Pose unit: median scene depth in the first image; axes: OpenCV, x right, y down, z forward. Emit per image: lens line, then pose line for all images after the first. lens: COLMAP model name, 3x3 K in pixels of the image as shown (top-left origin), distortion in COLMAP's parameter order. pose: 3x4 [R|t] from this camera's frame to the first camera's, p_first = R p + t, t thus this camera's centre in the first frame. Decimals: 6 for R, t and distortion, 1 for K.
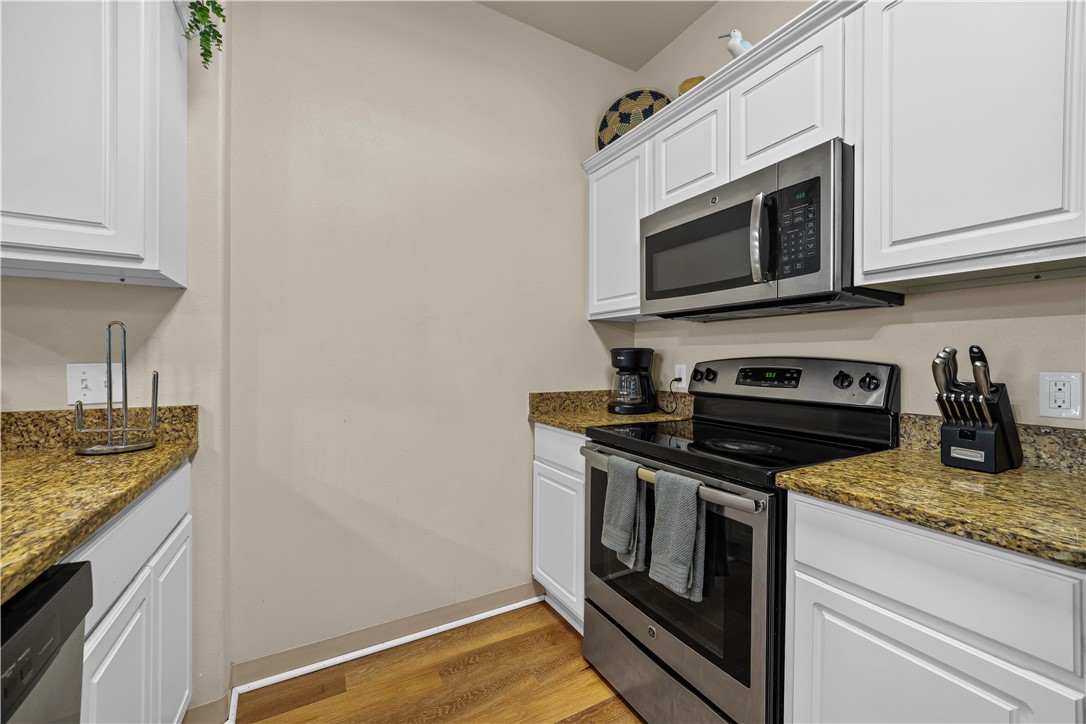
lens RADIAL K [[427.3, 0, 539.6], [0, 427.3, 359.3], [0, 0, 1]] dist [0.001767, 0.000295]
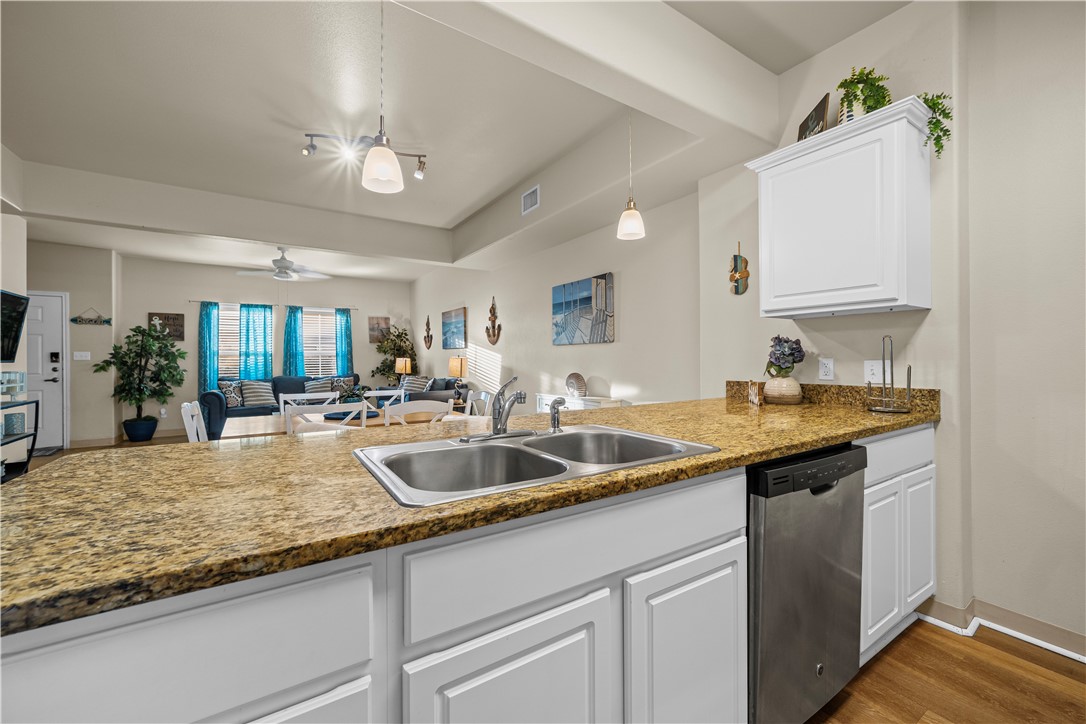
lens RADIAL K [[440.3, 0, 543.0], [0, 440.3, 362.0], [0, 0, 1]] dist [0.001159, 0.000235]
pose [[0.080306, -0.000397, -0.996770, 0.478464], [0.010053, 0.999949, 0.000412, 0.001134], [0.996720, -0.010054, 0.080306, -0.372614]]
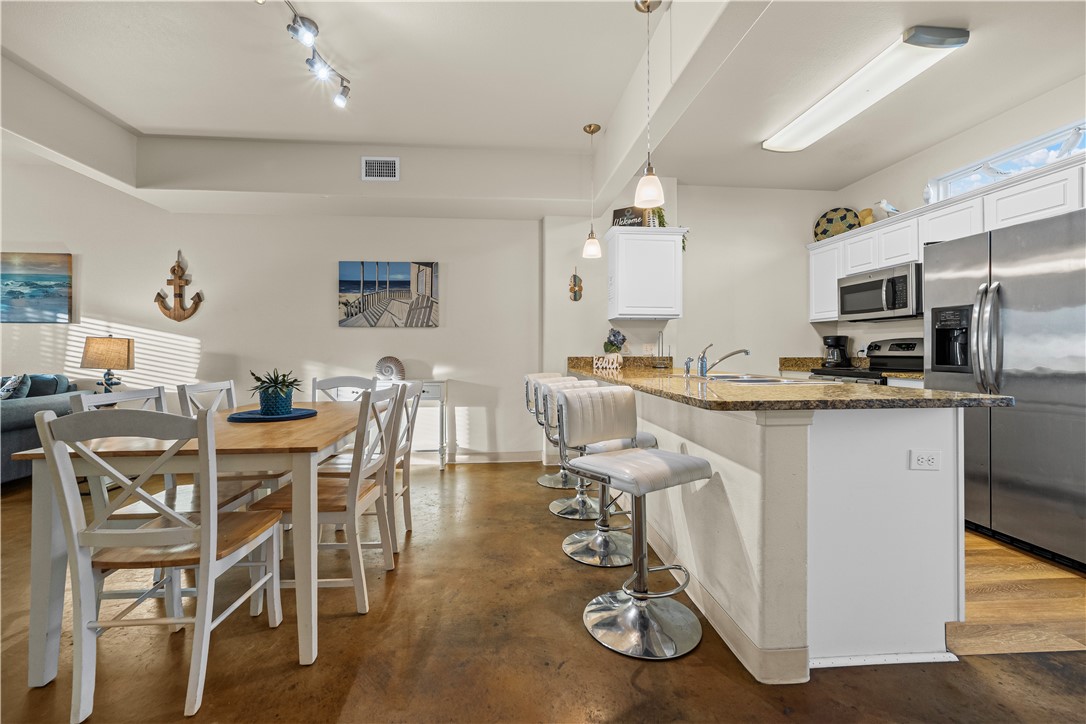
lens RADIAL K [[437.1, 0, 540.7], [0, 437.1, 350.1], [0, 0, 1]] dist [-0.000717, 0.000001]
pose [[0.916825, -0.009537, -0.399176, -0.320983], [0.008717, 0.999955, -0.003869, 0.050540], [0.399195, 0.000068, 0.916866, -1.967531]]
